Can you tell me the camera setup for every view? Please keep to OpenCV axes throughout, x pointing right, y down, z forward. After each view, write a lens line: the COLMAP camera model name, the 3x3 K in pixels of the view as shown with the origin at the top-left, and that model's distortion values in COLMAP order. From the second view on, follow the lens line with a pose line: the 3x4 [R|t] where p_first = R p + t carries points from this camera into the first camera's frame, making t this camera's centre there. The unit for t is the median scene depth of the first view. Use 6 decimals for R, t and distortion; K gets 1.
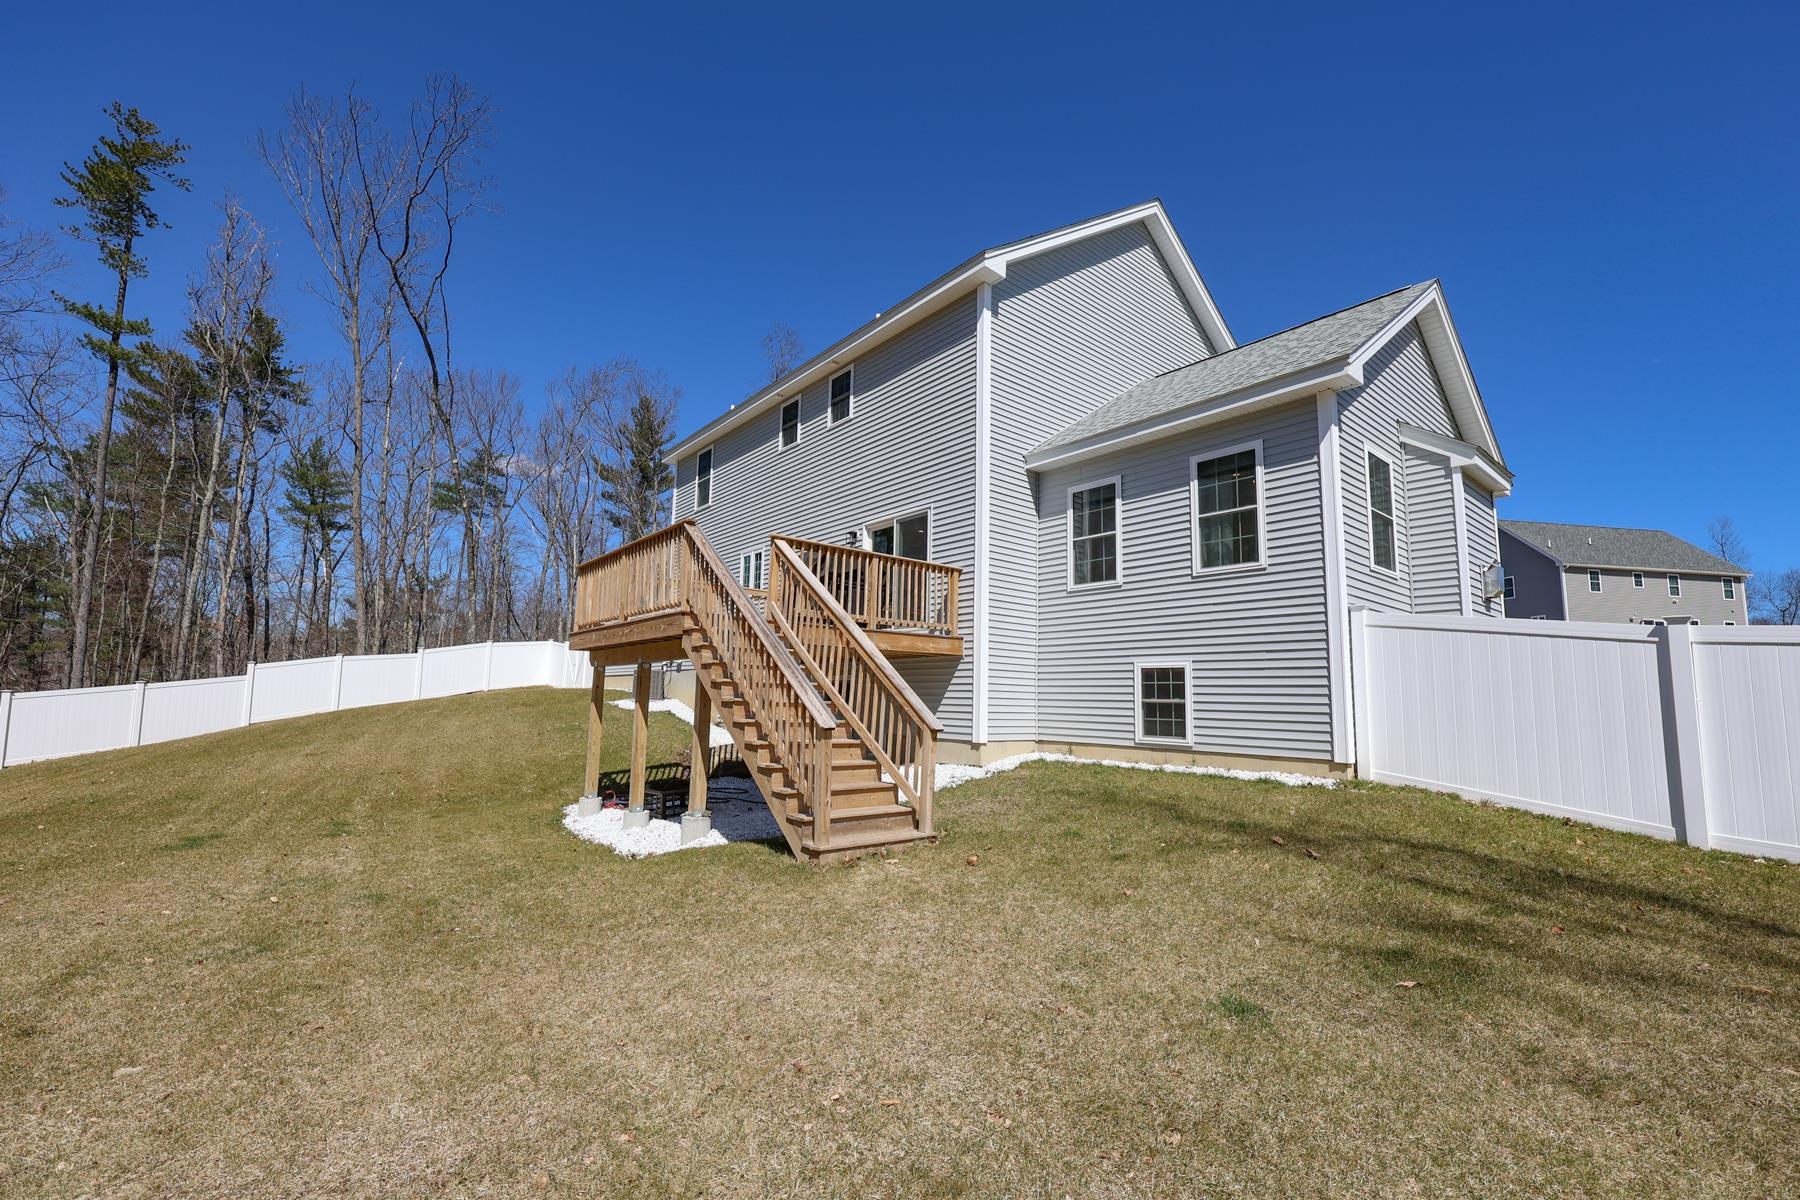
lens RADIAL K [[737.6, 0, 906.1], [0, 737.6, 616.2], [0, 0, 1]] dist [-0.001239, 0.002156]
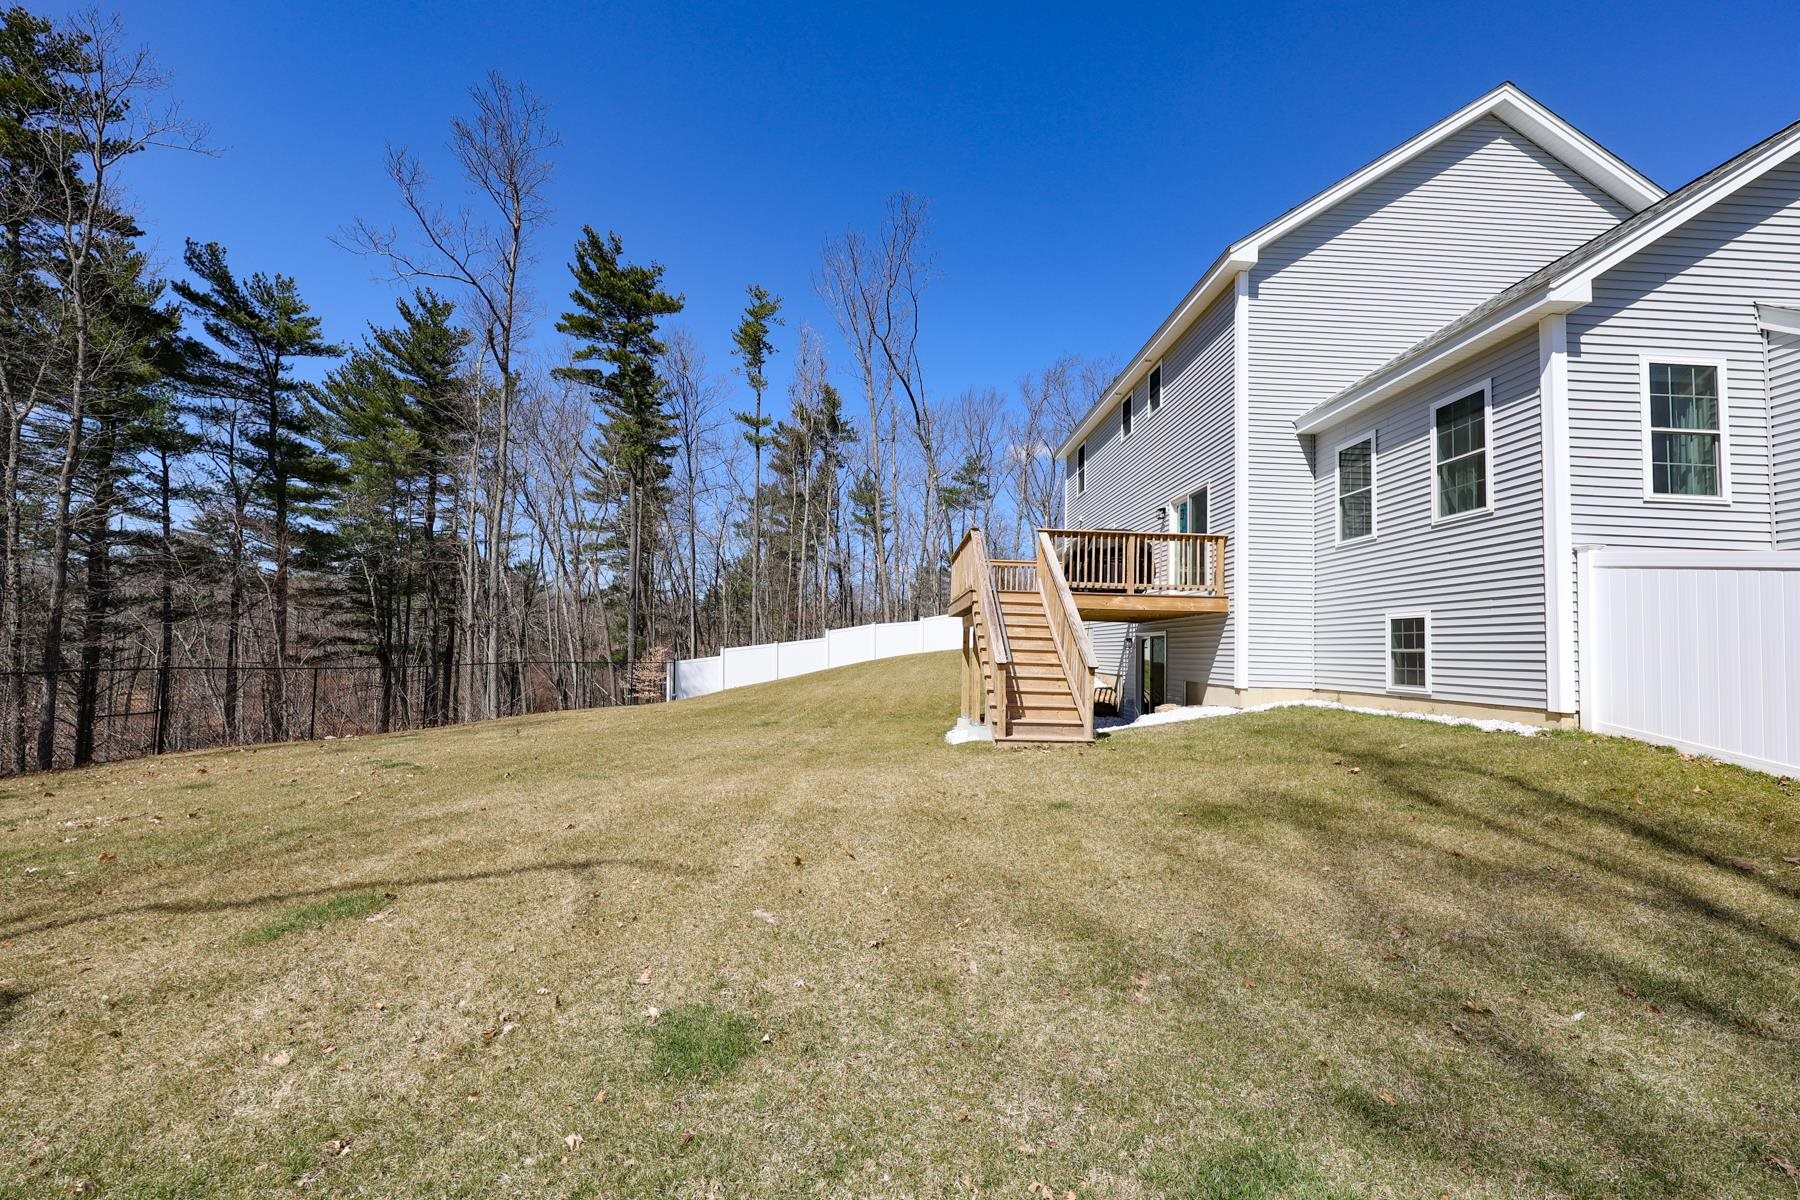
lens RADIAL K [[737.6, 0, 913.1], [0, 737.6, 605.1], [0, 0, 1]] dist [-0.001239, 0.002156]
pose [[0.790442, -0.036507, -0.611448, 0.393428], [0.057916, 0.998205, 0.015272, -0.002437], [0.609793, -0.047484, 0.791137, -0.198864]]
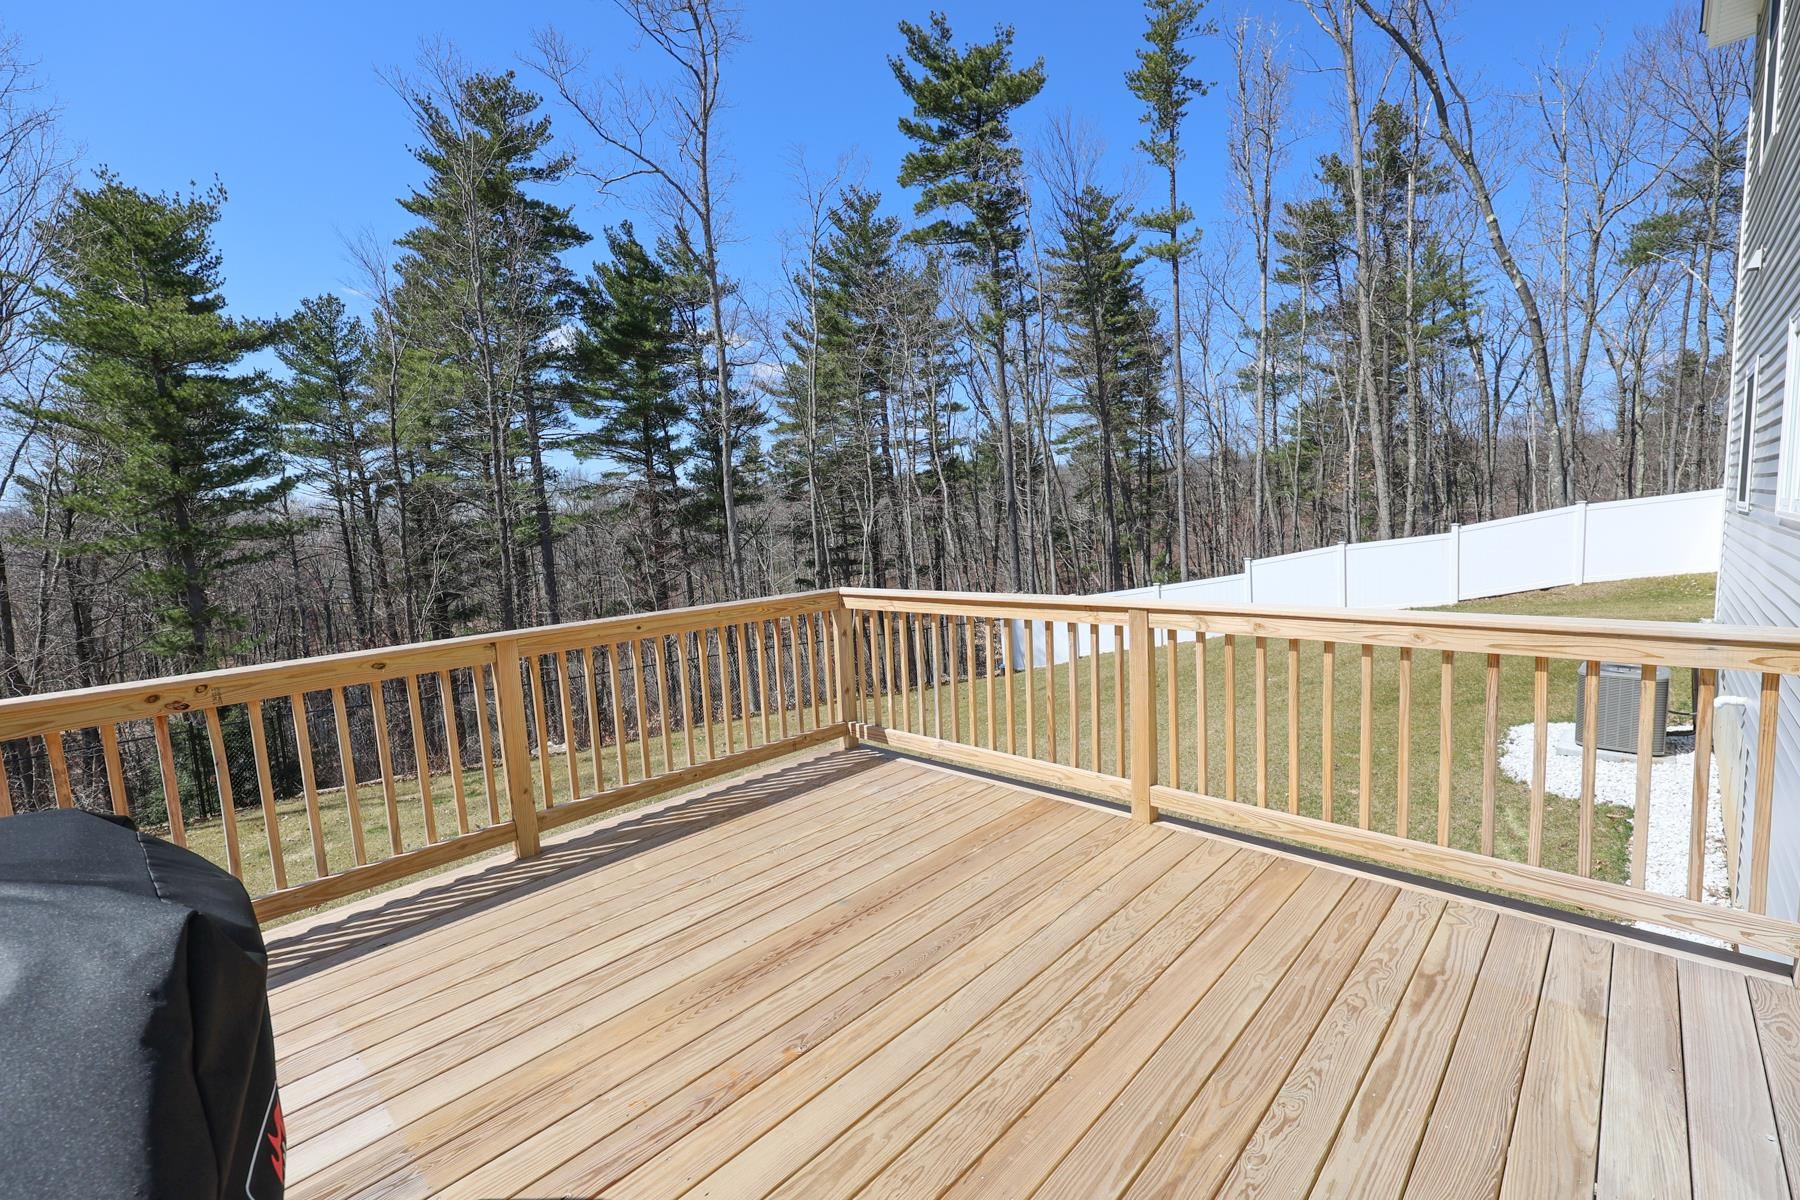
lens RADIAL K [[780.9, 0, 896.4], [0, 780.9, 611.0], [0, 0, 1]] dist [0.001804, 0.000267]
pose [[0.104075, 0.091784, -0.990325, 0.032053], [0.157721, 0.981609, 0.107552, -0.092098], [0.981984, -0.167389, 0.087685, 1.005274]]
